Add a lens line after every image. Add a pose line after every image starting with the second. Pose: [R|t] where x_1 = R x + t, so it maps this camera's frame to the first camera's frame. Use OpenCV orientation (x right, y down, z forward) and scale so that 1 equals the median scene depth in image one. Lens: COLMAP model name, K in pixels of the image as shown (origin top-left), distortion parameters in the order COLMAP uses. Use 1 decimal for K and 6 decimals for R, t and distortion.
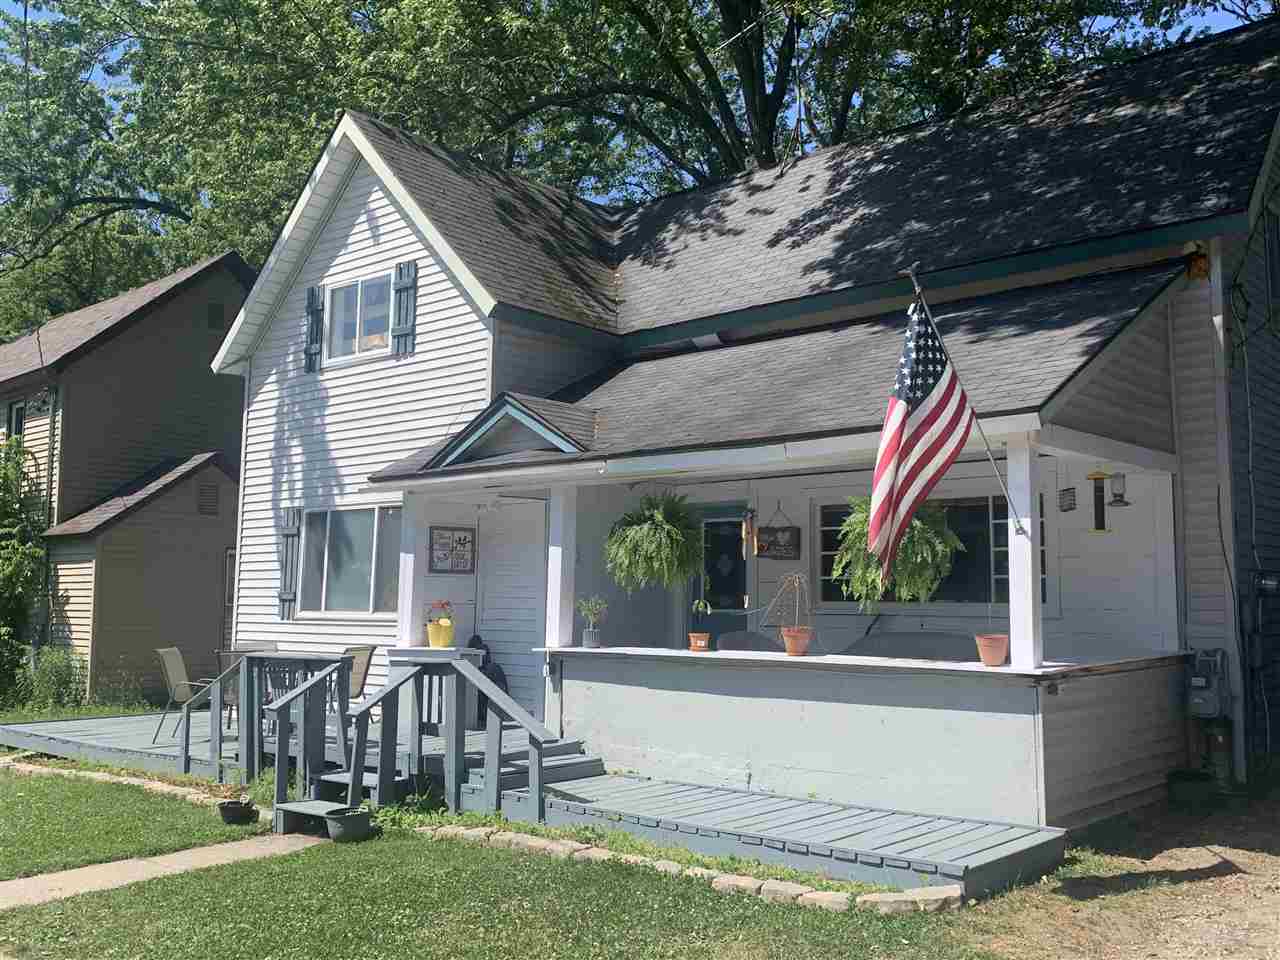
lens RADIAL K [[1179.0, 0, 640.0], [0, 1179.0, 480.0], [0, 0, 1]] dist [-0.002731, -0.005942]
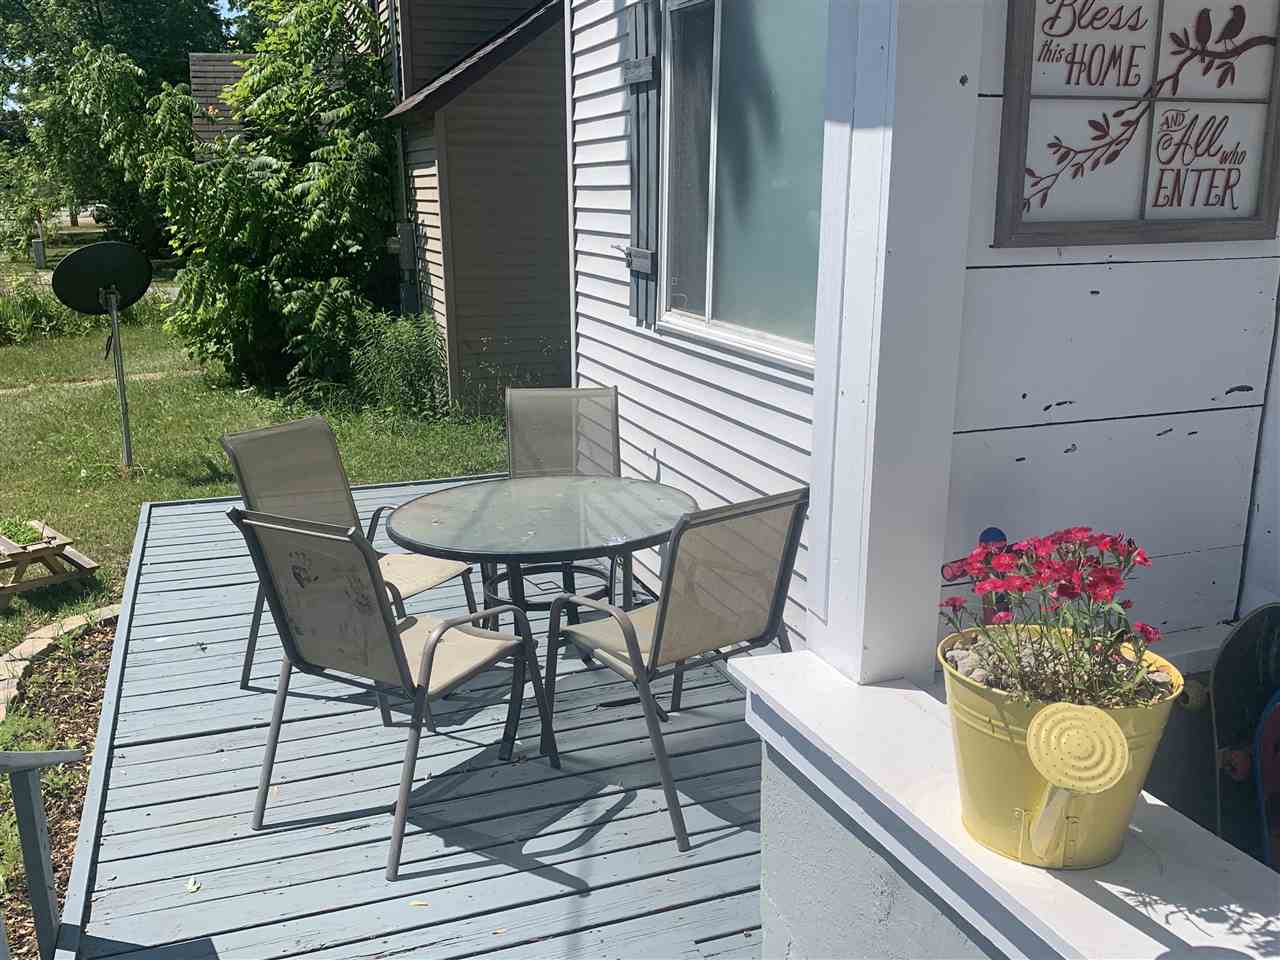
lens RADIAL K [[1179.0, 0, 640.0], [0, 1179.0, 480.0], [0, 0, 1]] dist [-0.002731, -0.005942]
pose [[0.860666, 0.115866, -0.495811, -0.112896], [0.059978, 0.943914, 0.324698, 0.044112], [0.505624, -0.309194, 0.805446, 0.689825]]
